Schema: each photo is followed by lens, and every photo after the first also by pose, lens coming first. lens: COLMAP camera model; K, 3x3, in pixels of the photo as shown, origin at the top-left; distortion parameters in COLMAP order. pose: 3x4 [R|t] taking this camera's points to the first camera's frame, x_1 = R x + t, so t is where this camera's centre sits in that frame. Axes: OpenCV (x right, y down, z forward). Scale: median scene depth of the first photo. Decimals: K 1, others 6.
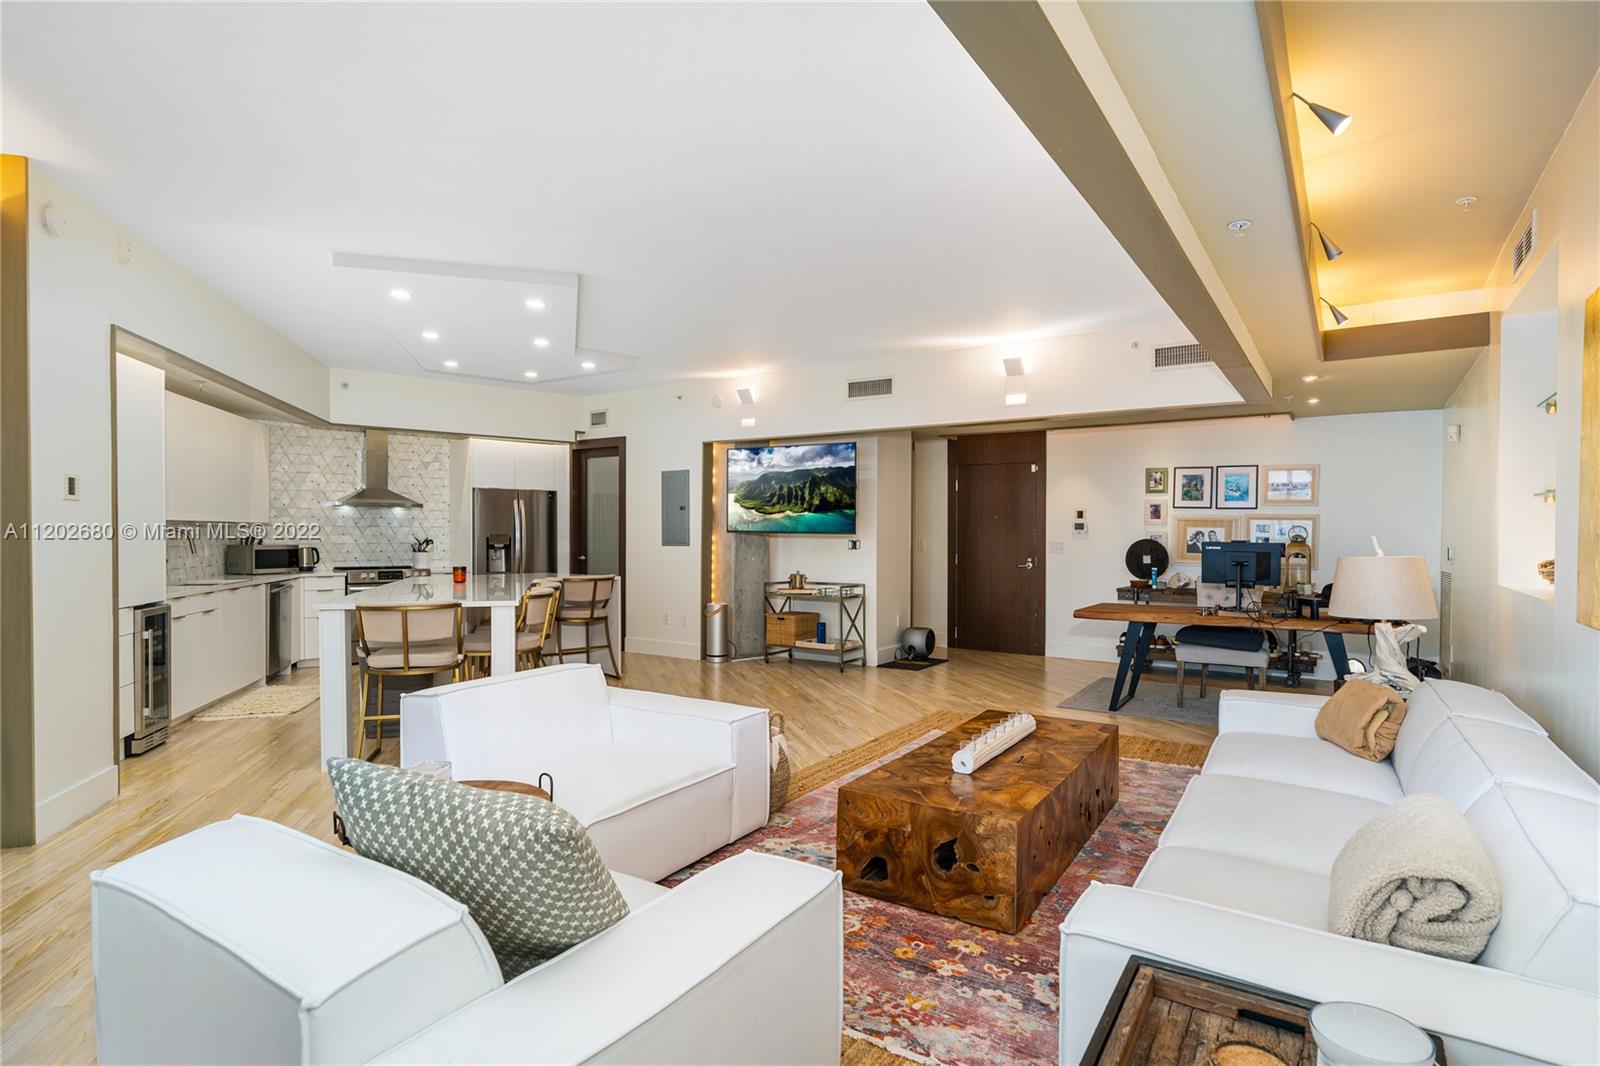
lens RADIAL K [[839.1, 0, 801.0], [0, 839.1, 539.8], [0, 0, 1]] dist [-0.002562, 0.013175]
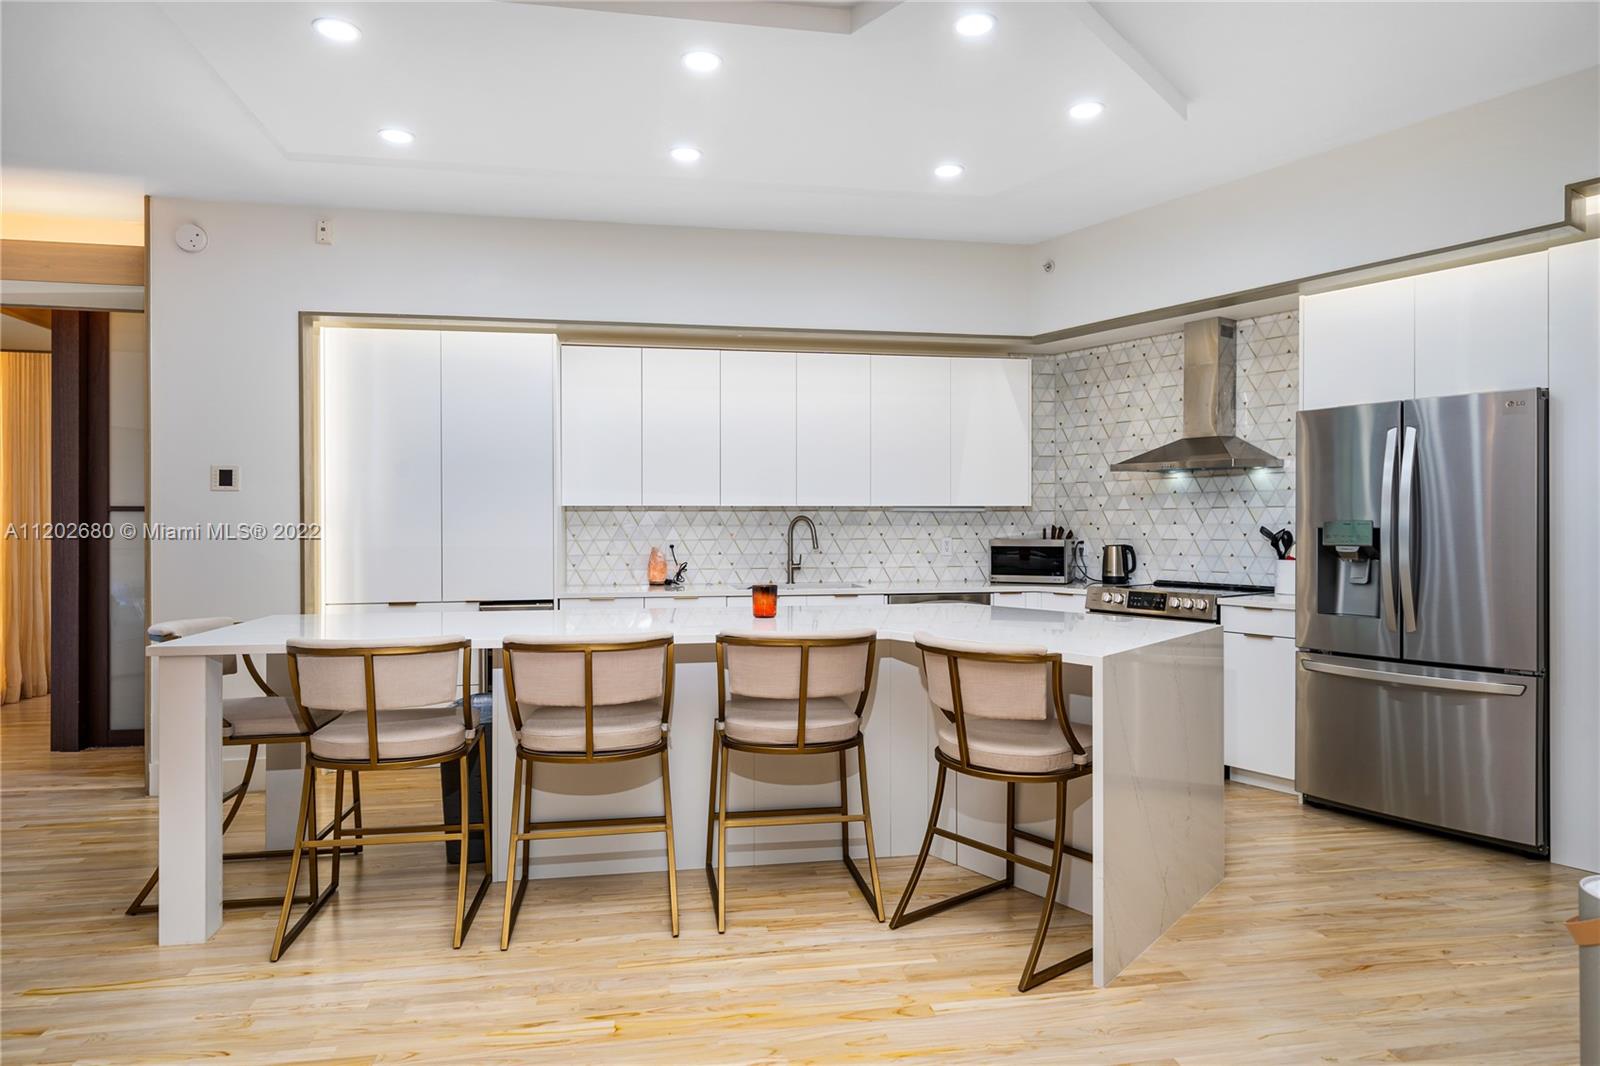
lens RADIAL K [[929.6, 0, 809.9], [0, 929.6, 528.4], [0, 0, 1]] dist [0.002348, 0.001184]
pose [[-0.090223, -0.000146, -0.995922, 0.099746], [-0.006917, 0.999976, 0.000480, -0.001626], [0.995898, 0.006932, -0.090221, 0.835396]]
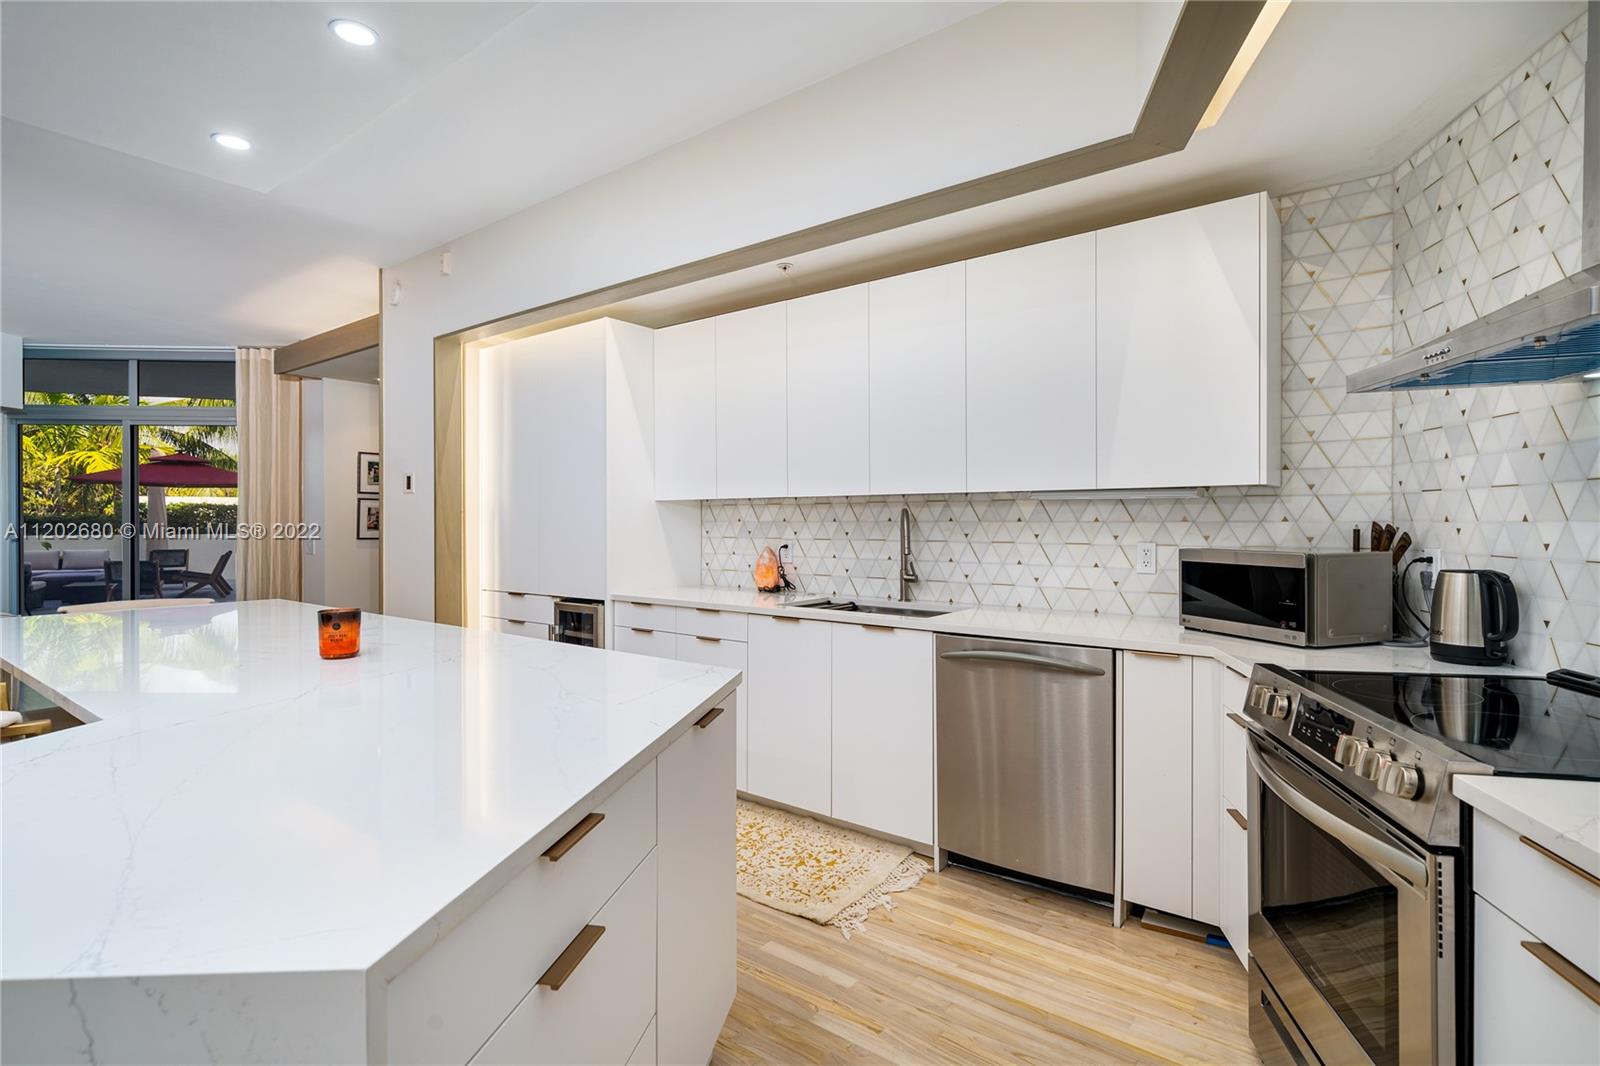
lens RADIAL K [[759.4, 0, 800.0], [0, 759.4, 533.0], [0, 0, 1]] dist [-0.013774, -0.000095]
pose [[-0.797302, 0.007199, -0.603537, -0.287787], [-0.006516, 0.999768, 0.020534, -0.005521], [0.603545, 0.020305, -0.797070, 1.053195]]
